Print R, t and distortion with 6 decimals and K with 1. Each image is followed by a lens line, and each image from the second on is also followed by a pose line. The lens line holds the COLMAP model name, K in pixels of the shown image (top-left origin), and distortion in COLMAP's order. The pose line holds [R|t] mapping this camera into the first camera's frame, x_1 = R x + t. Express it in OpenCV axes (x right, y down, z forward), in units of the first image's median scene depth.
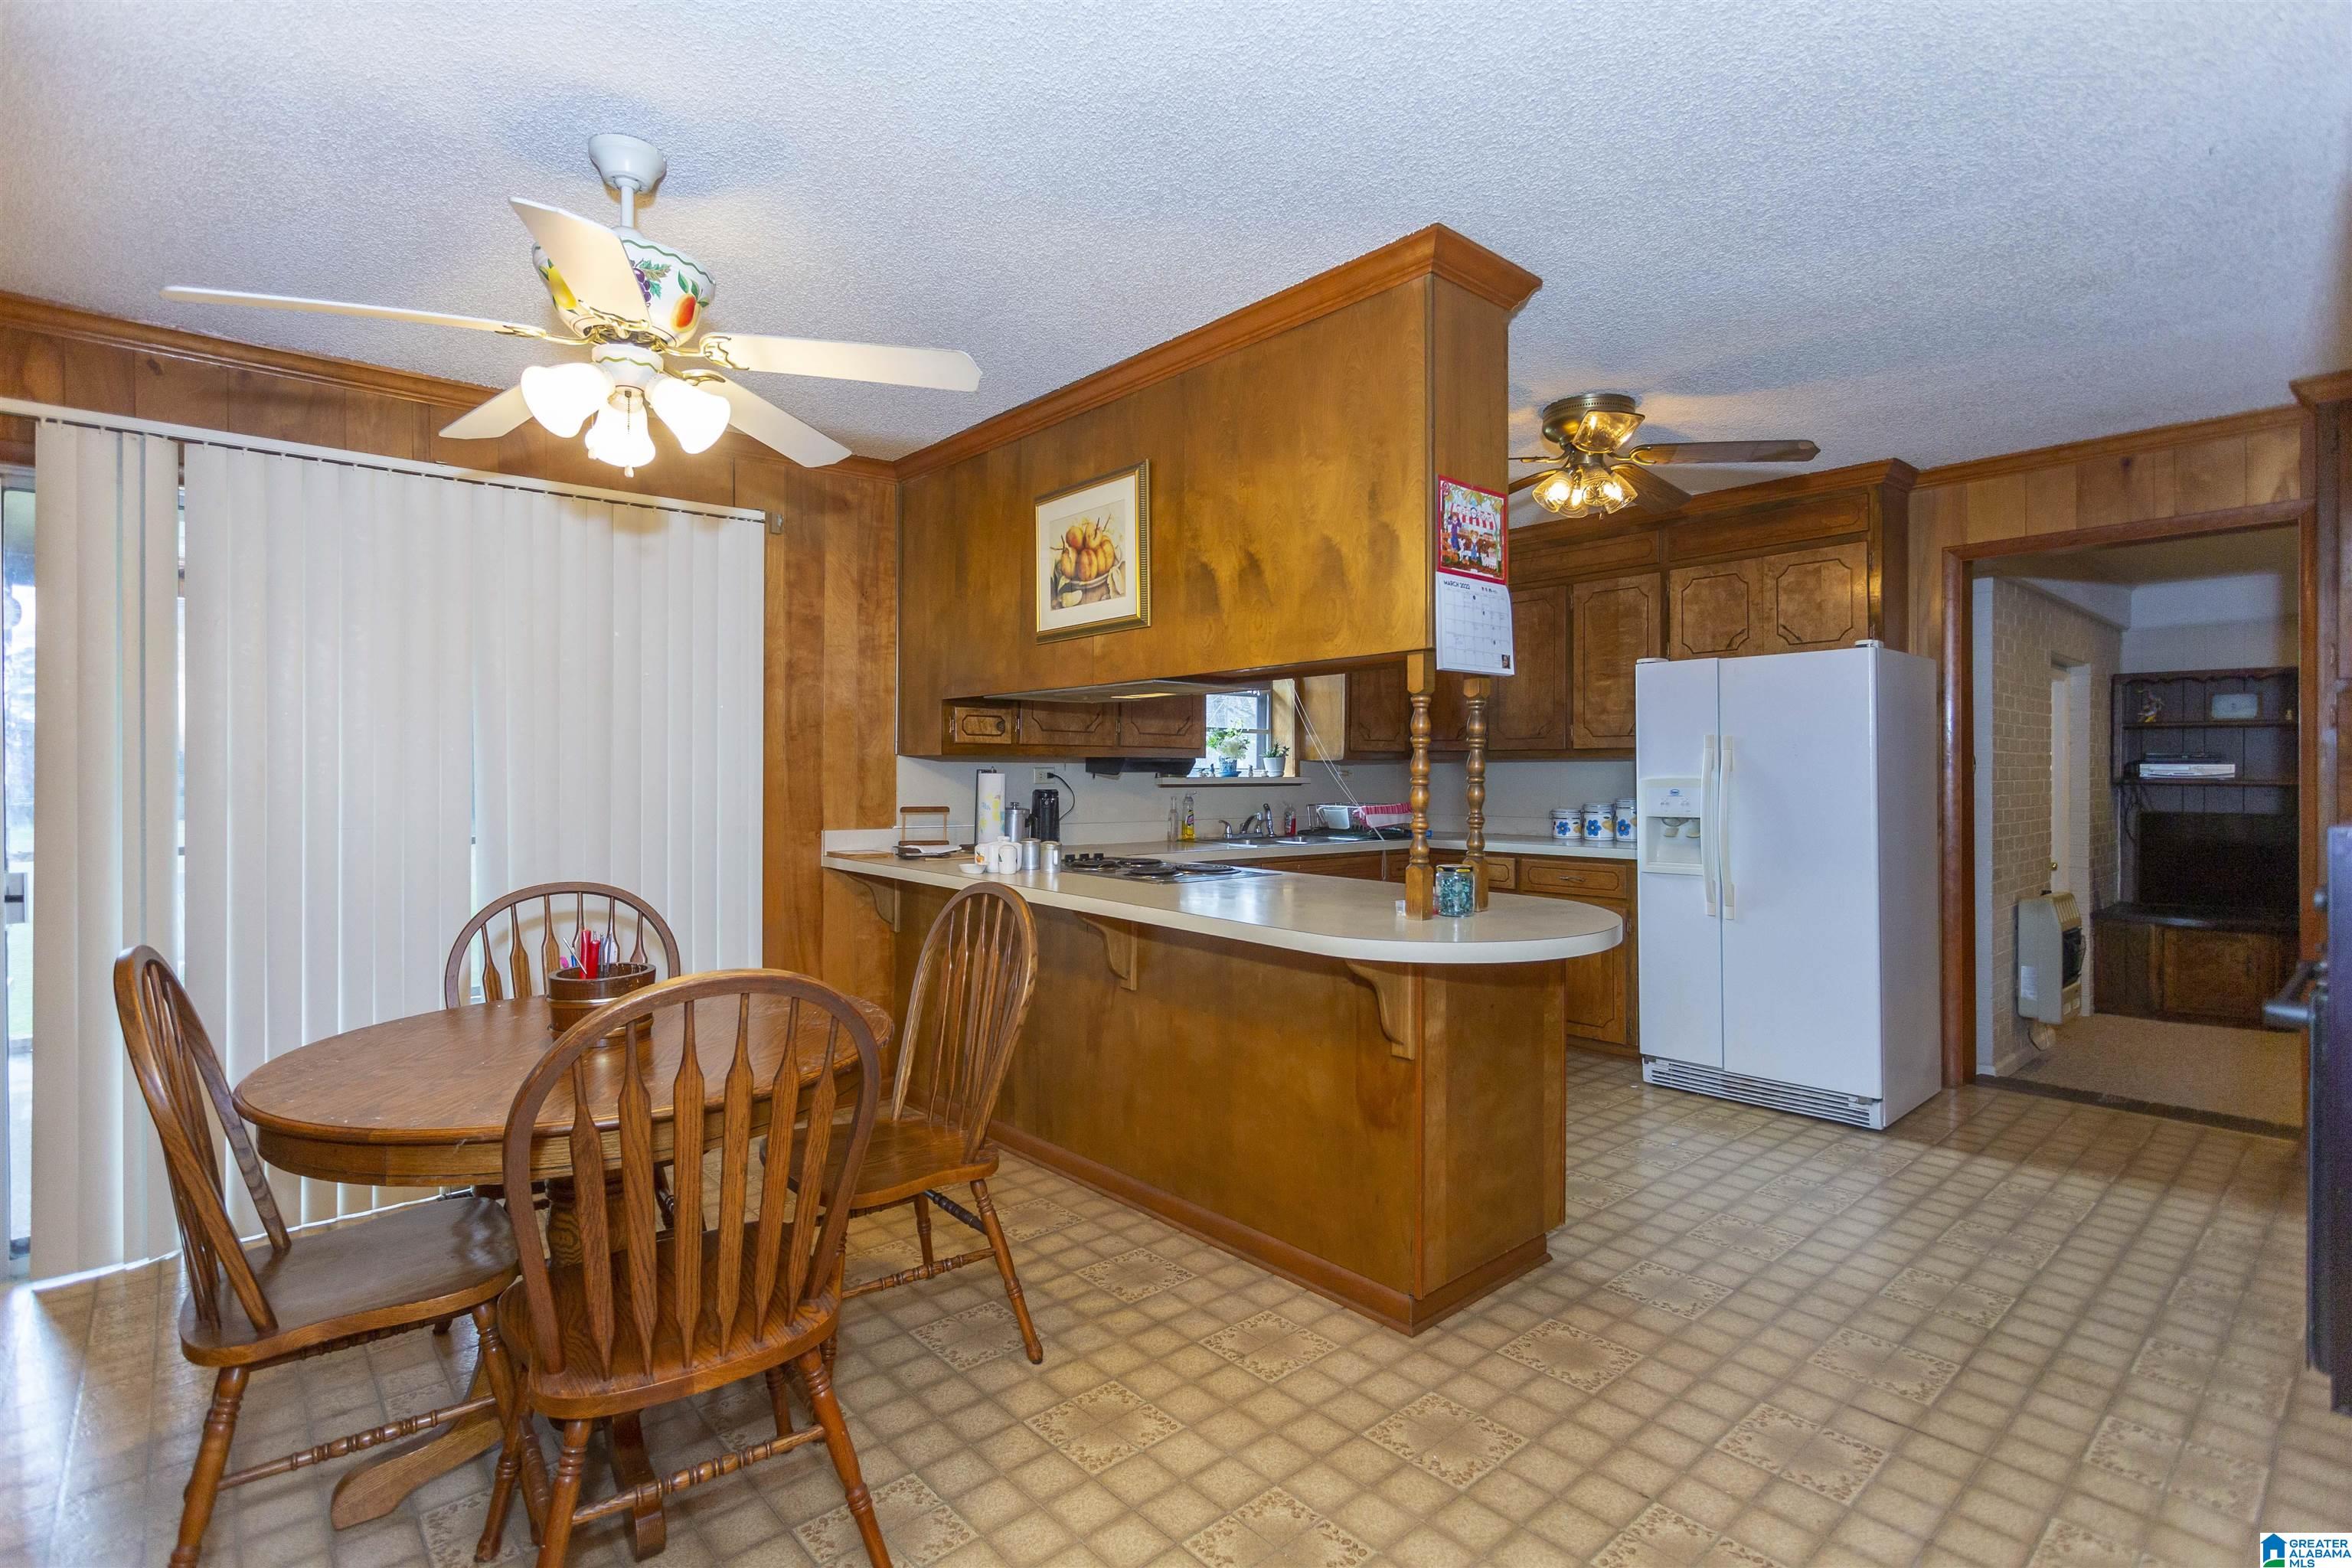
lens RADIAL K [[1139.5, 0, 1164.4], [0, 1139.5, 771.5], [0, 0, 1]] dist [0.008672, 0.001136]
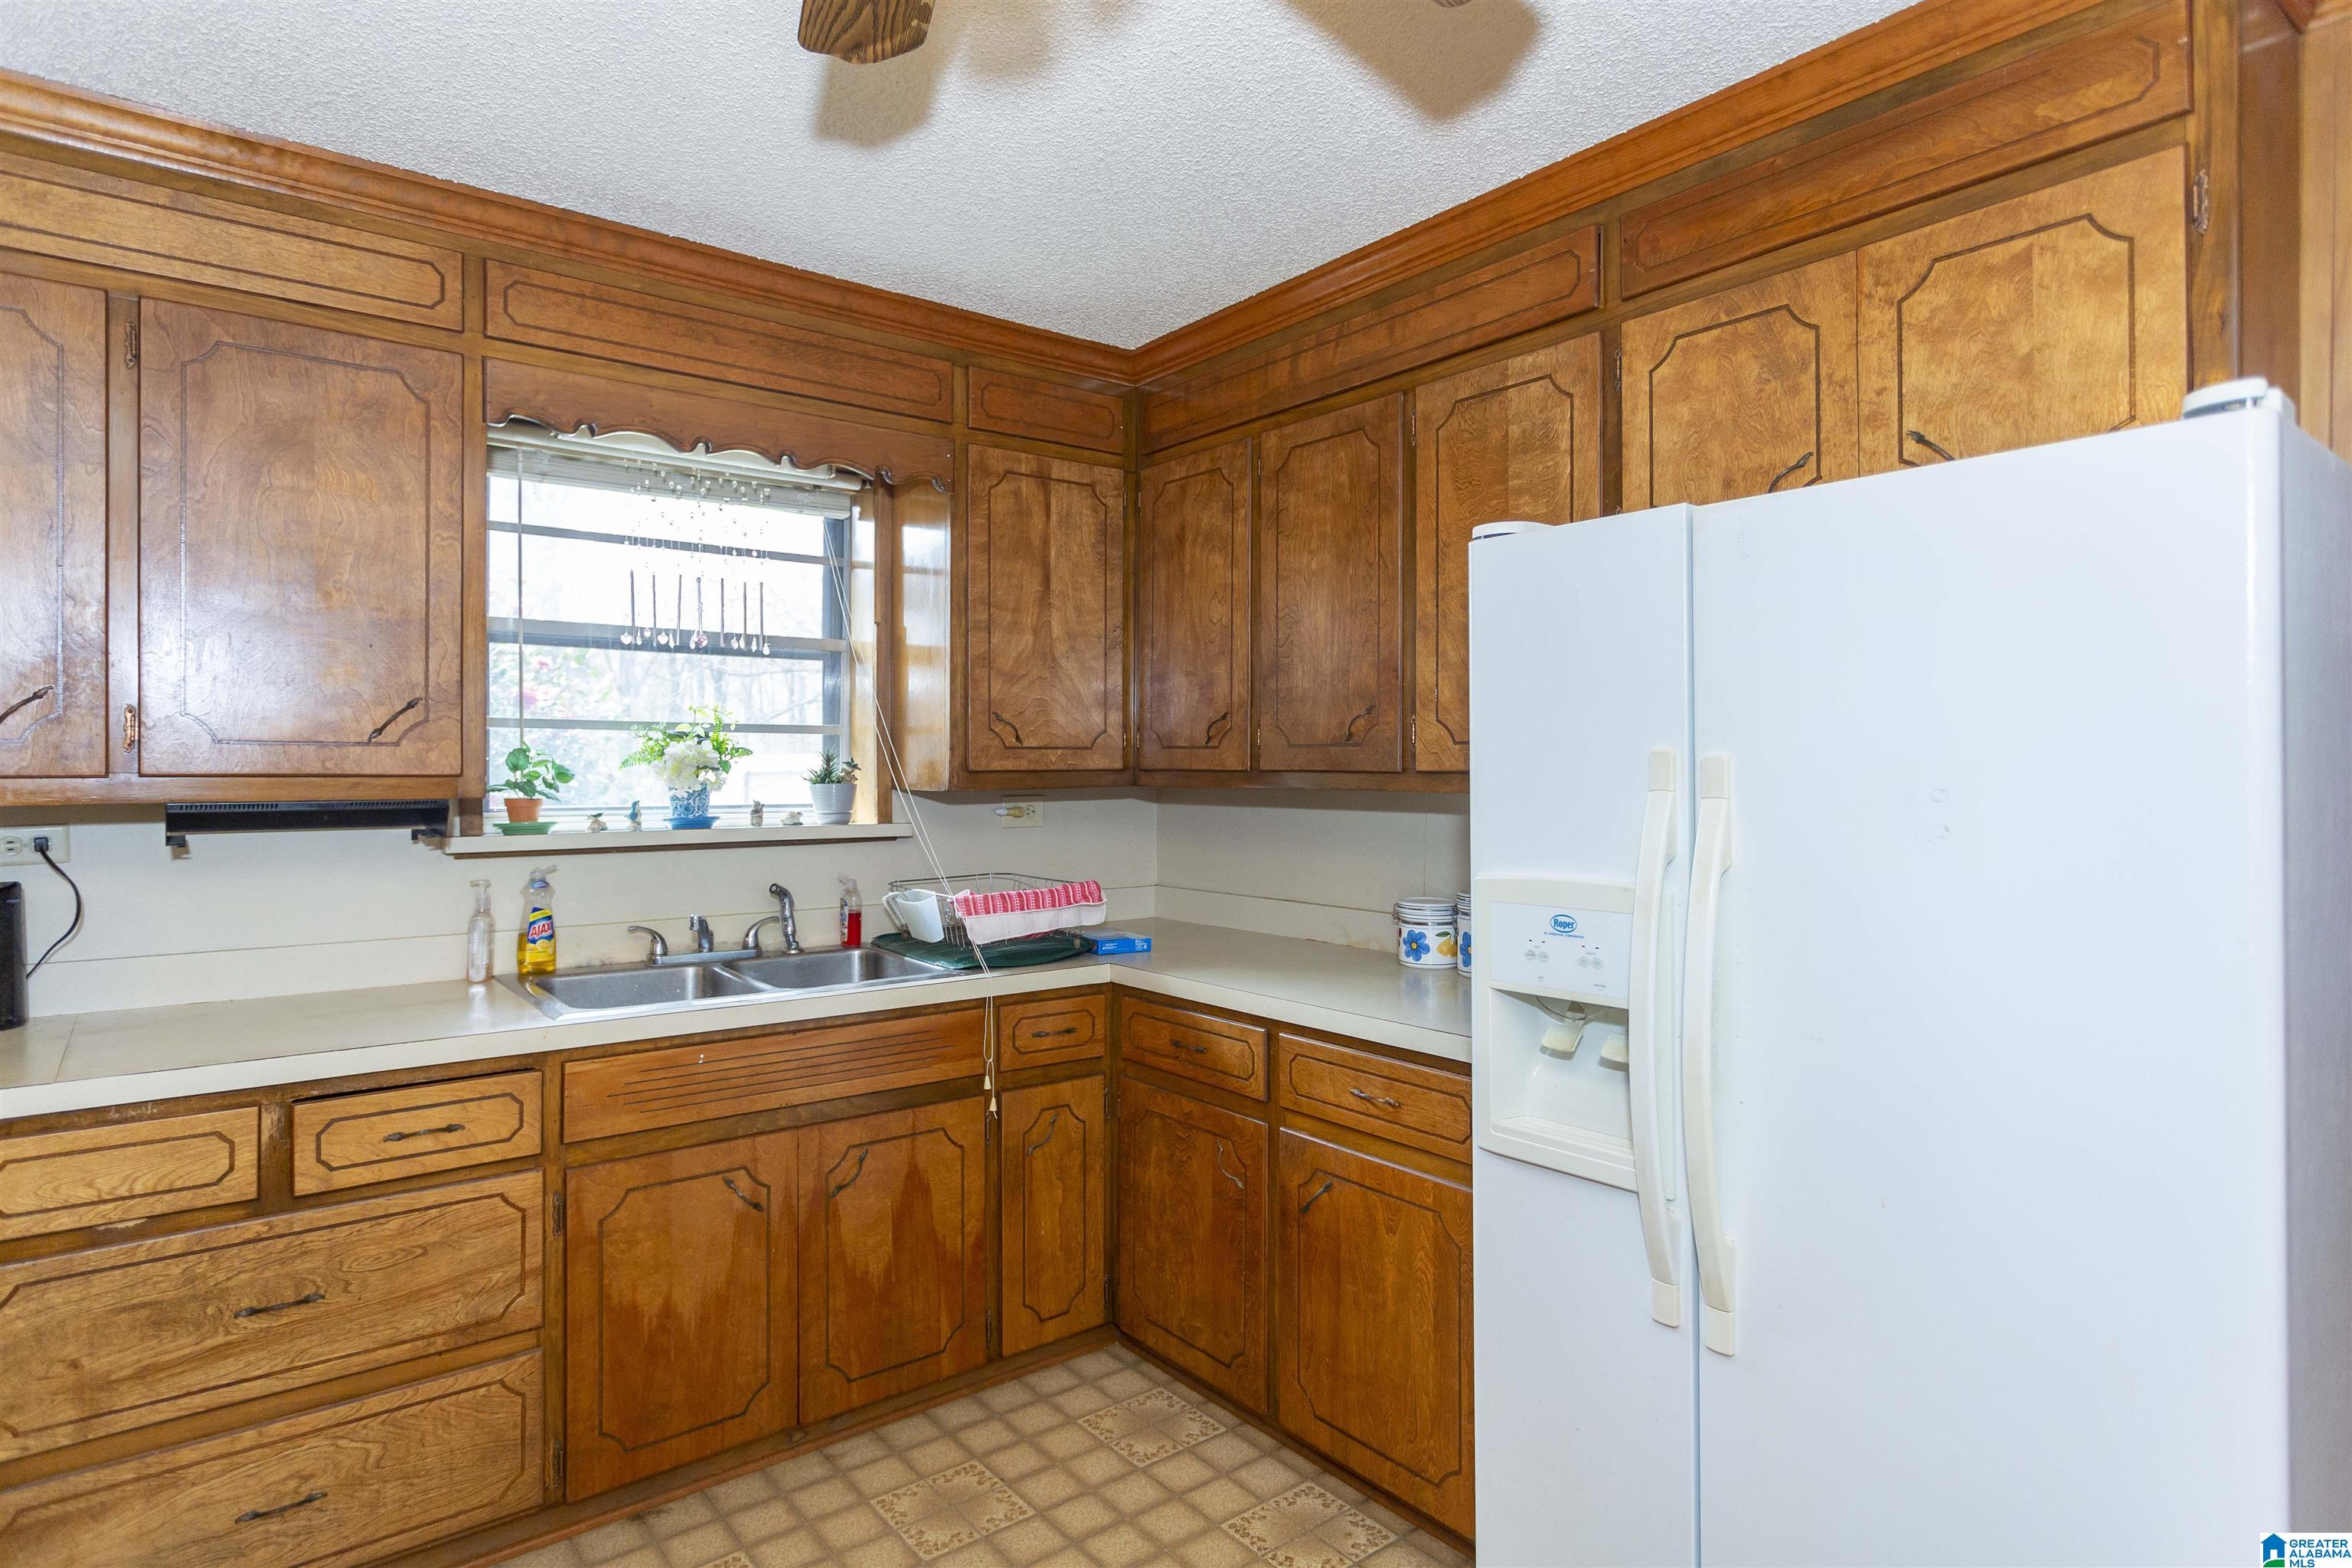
lens RADIAL K [[1240.0, 0, 1136.9], [0, 1240.0, 769.7], [0, 0, 1]] dist [-0.003595, 0.001227]
pose [[0.996972, -0.000128, -0.077762, 0.343256], [0.000691, 0.999974, 0.007217, -0.027926], [0.077759, -0.007249, 0.996946, 0.621225]]
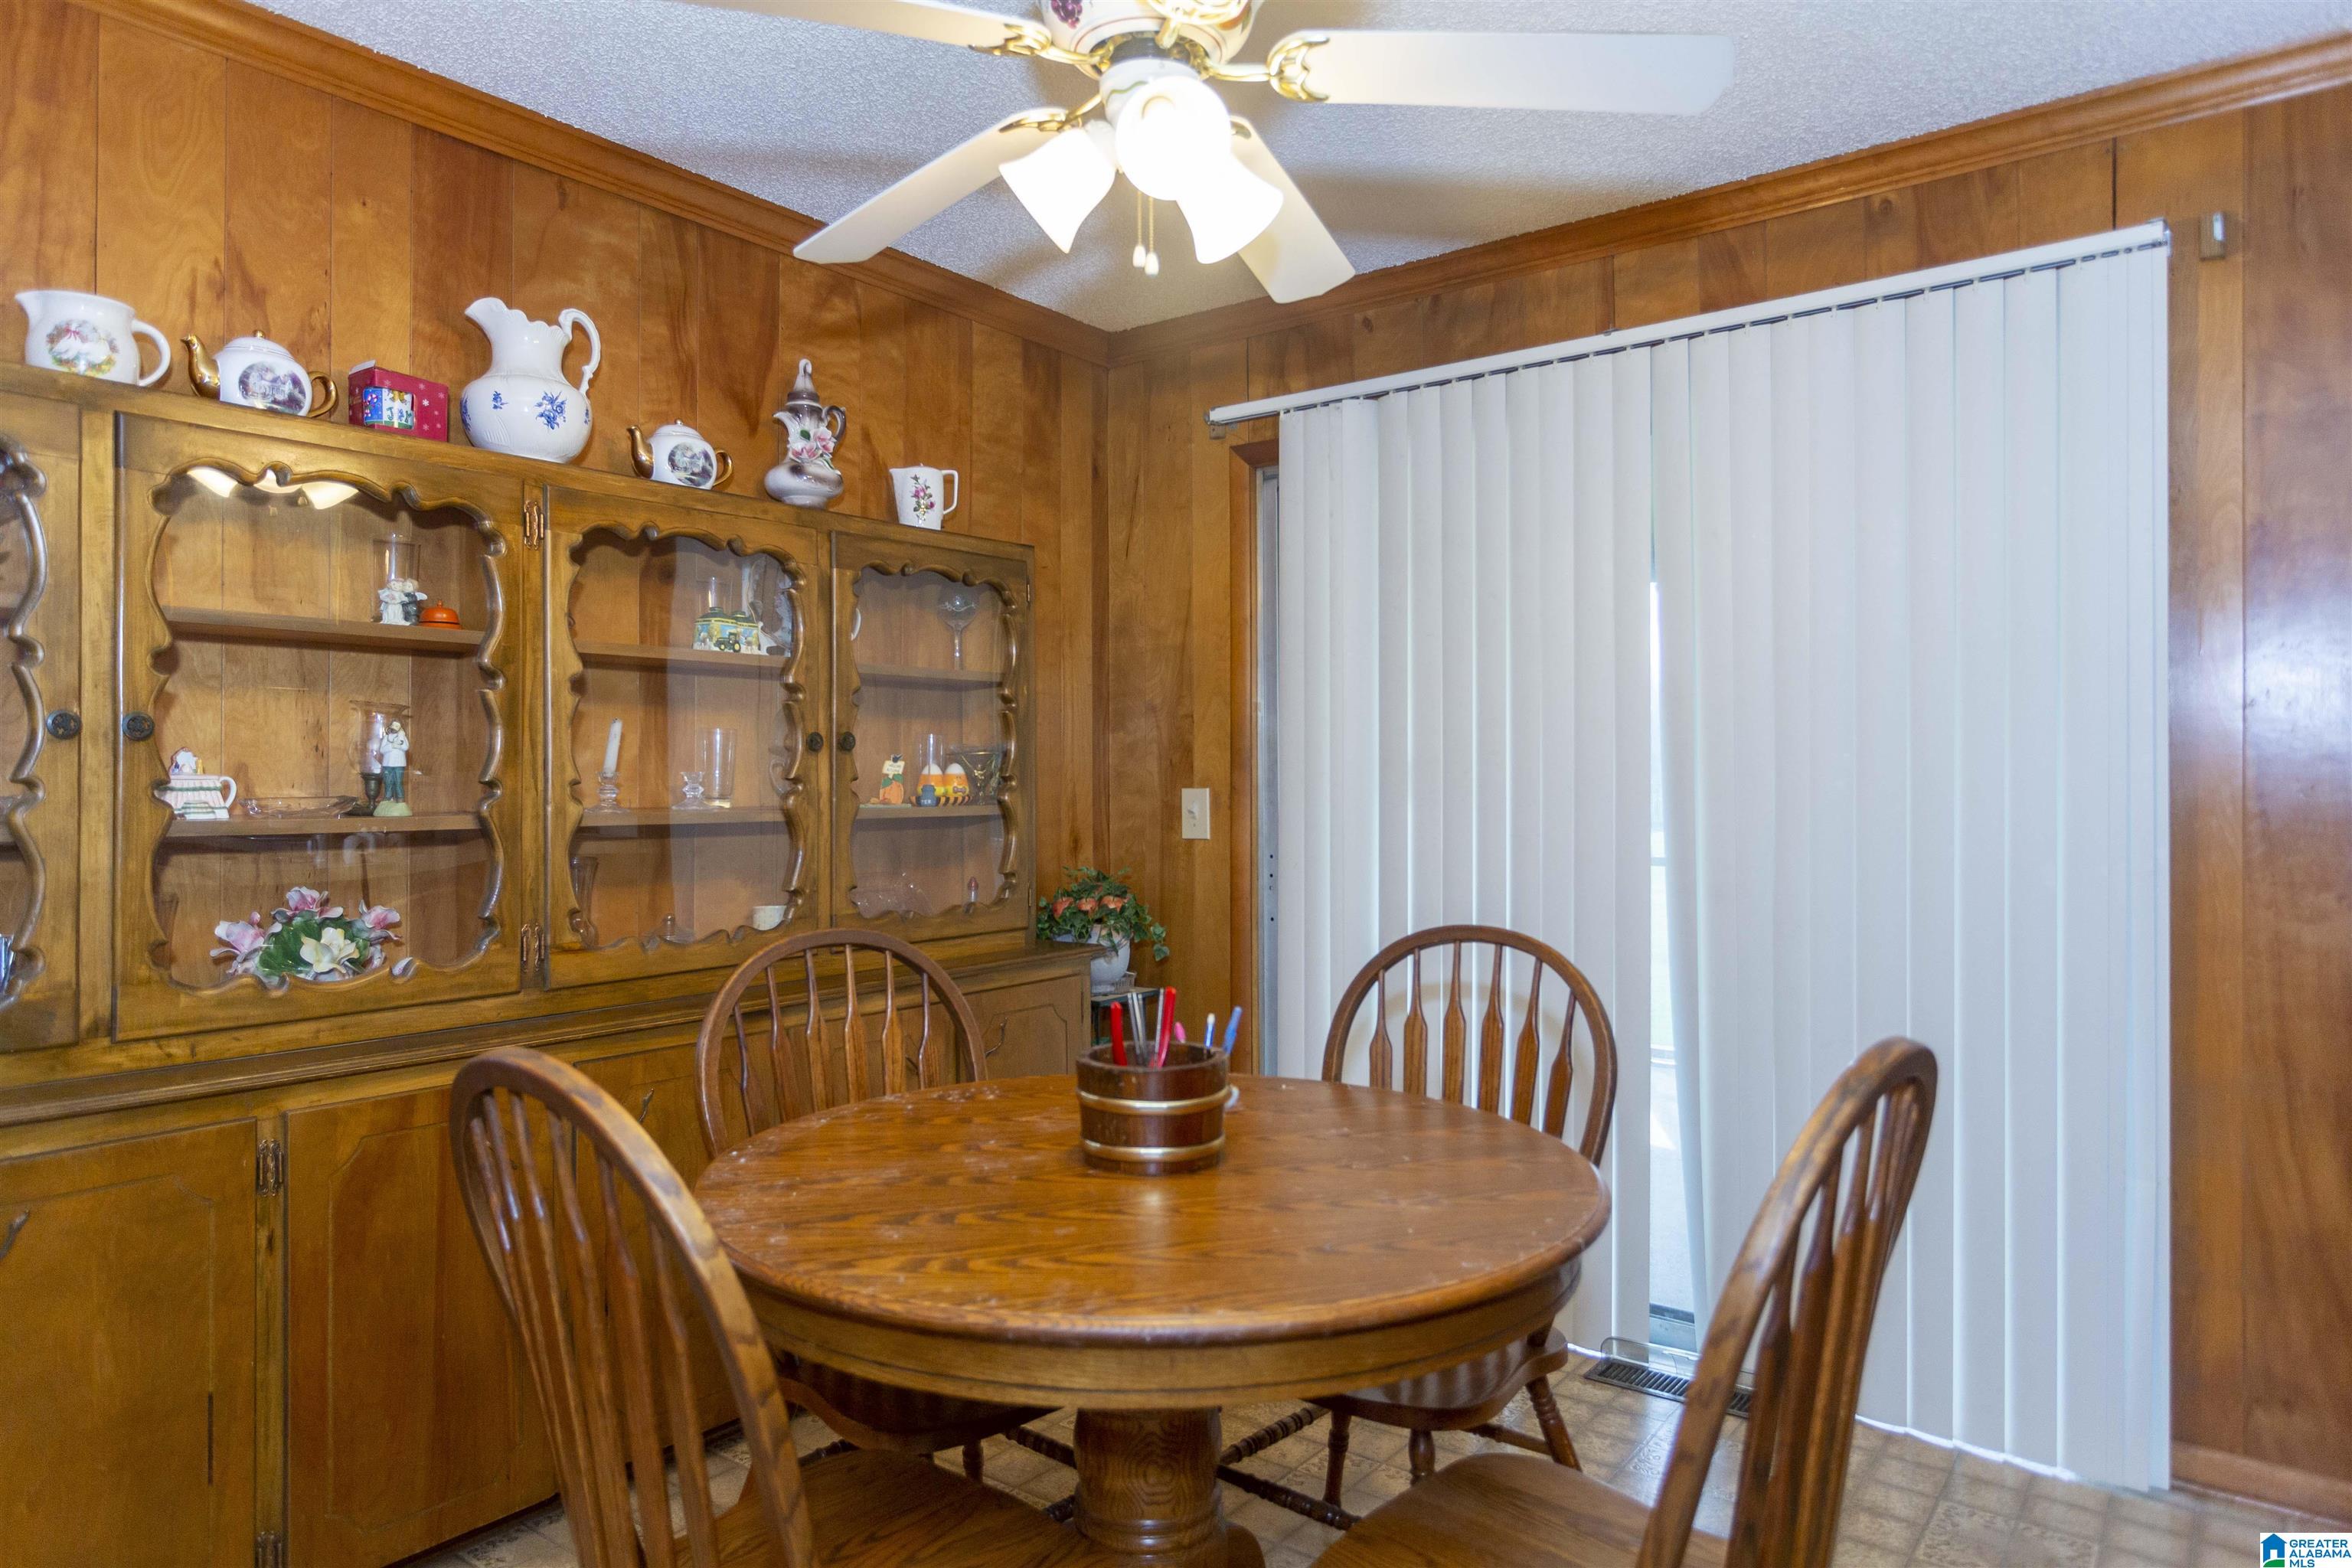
lens RADIAL K [[1476.7, 0, 1162.6], [0, 1476.7, 767.7], [0, 0, 1]] dist [-0.002745, -0.003947]
pose [[0.165719, -0.006408, -0.986152, 0.165396], [-0.002781, 0.999972, -0.006965, 0.007795], [0.986169, 0.003896, 0.165697, 0.414411]]
